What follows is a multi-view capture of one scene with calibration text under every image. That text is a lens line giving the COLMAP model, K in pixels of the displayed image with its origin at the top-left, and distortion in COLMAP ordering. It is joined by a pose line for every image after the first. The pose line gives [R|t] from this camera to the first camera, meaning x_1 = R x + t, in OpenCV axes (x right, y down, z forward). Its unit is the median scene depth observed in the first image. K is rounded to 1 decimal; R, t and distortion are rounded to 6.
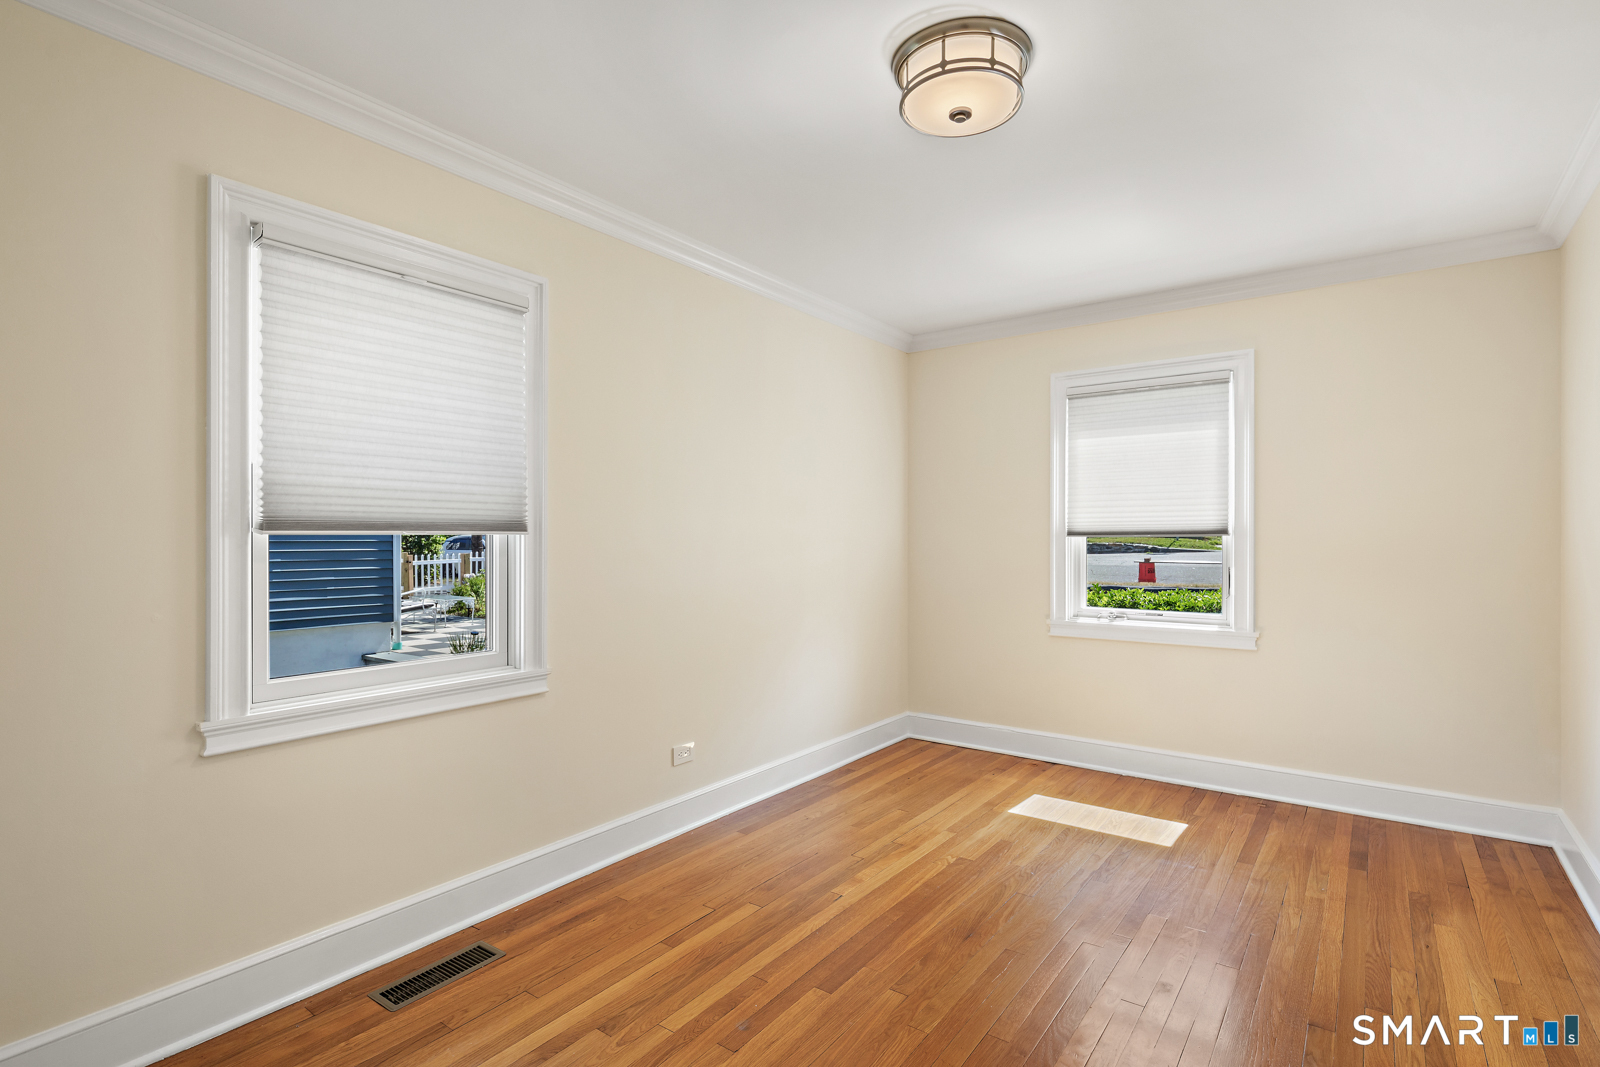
lens RADIAL K [[783.5, 0, 799.7], [0, 783.5, 556.4], [0, 0, 1]] dist [0.004026, -0.005036]
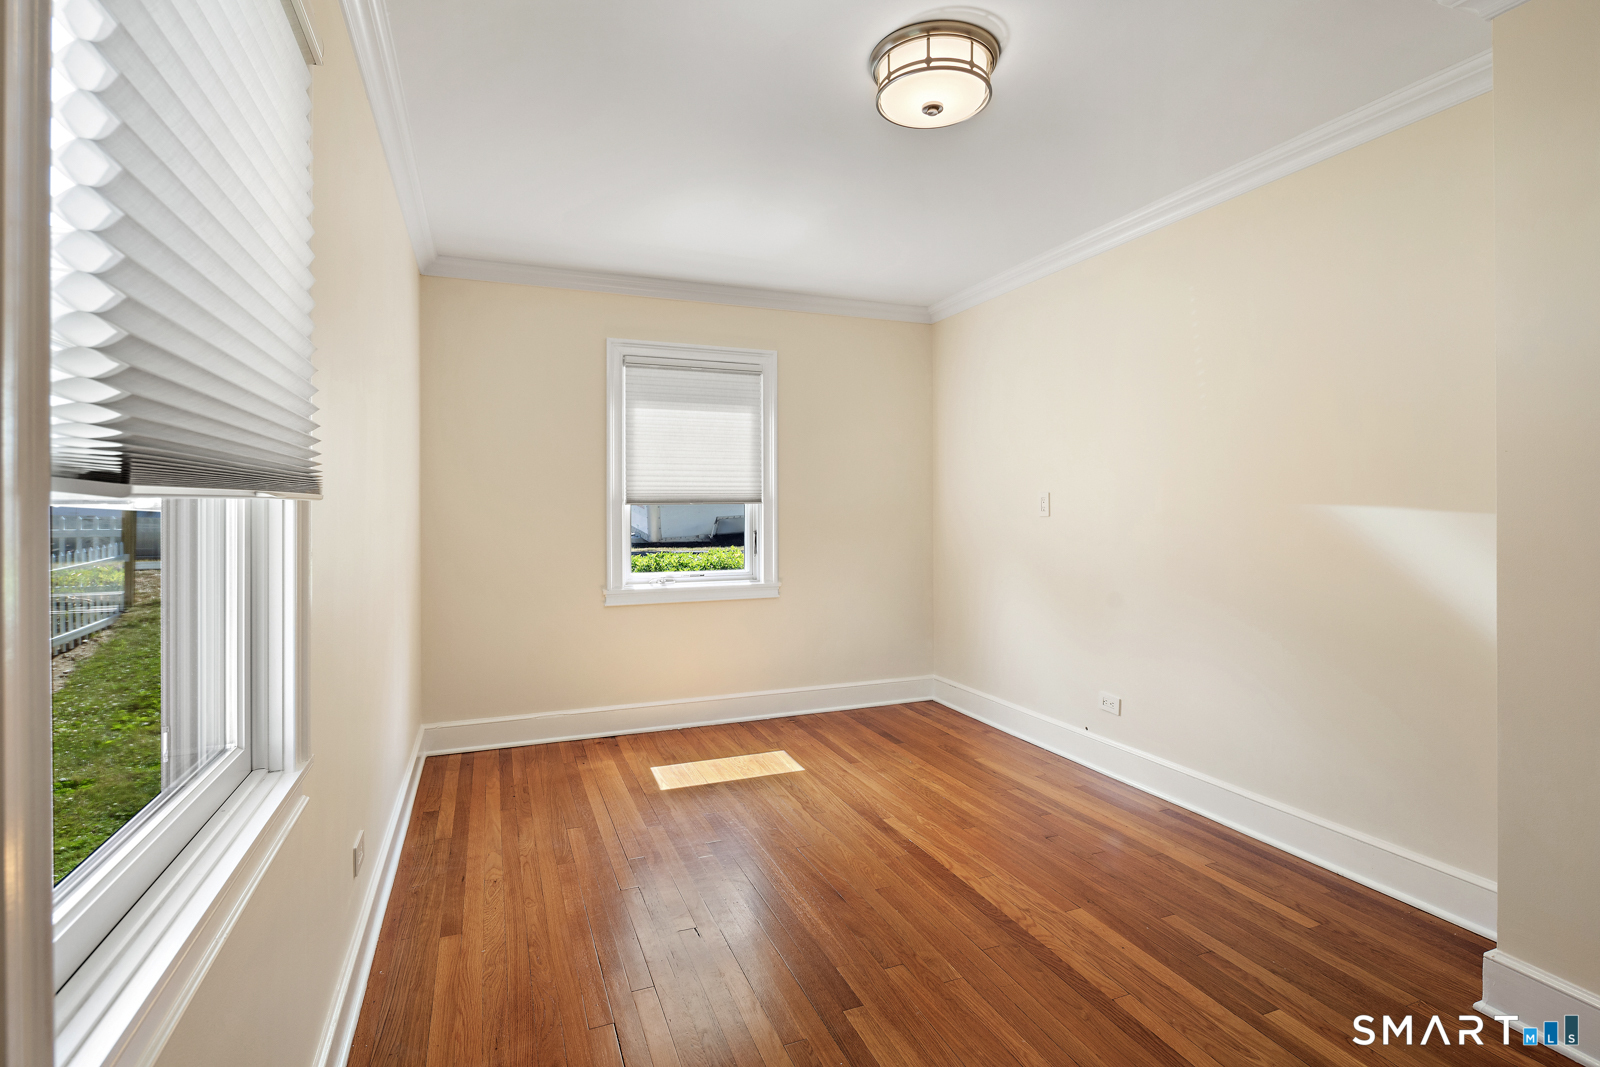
lens RADIAL K [[783.5, 0, 797.4], [0, 783.5, 514.4], [0, 0, 1]] dist [0.004026, -0.005036]
pose [[0.516779, -0.009123, 0.856070, -0.446996], [0.021791, 0.999759, -0.002501, -0.005542], [-0.855841, 0.019947, 0.516854, 0.338845]]
